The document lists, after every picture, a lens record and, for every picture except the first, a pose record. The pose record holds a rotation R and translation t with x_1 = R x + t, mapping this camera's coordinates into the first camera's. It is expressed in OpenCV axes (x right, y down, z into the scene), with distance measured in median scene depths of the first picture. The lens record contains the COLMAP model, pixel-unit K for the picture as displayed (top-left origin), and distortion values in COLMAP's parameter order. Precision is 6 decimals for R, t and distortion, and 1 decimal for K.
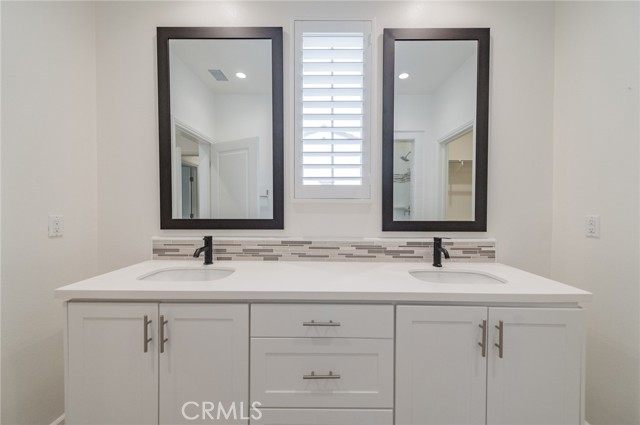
lens RADIAL K [[253.0, 0, 329.5], [0, 253.0, 213.1], [0, 0, 1]] dist [0.001445, -0.000184]
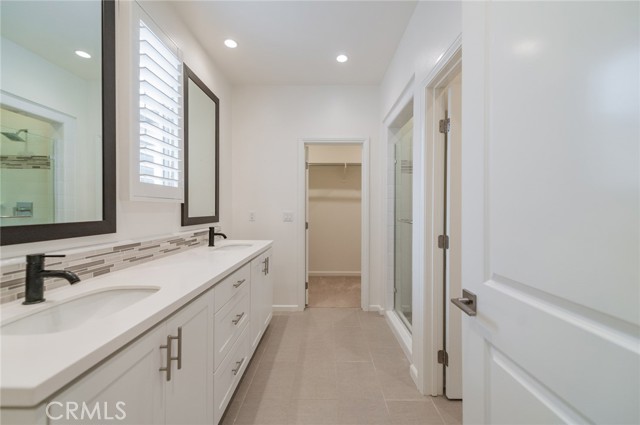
lens RADIAL K [[253.0, 0, 329.5], [0, 253.0, 213.1], [0, 0, 1]] dist [0.001445, -0.000184]
pose [[-0.030184, -0.019013, 0.999364, -1.029427], [0.016597, 0.999672, 0.019521, -0.004037], [-0.999407, 0.017176, -0.029858, 0.325798]]
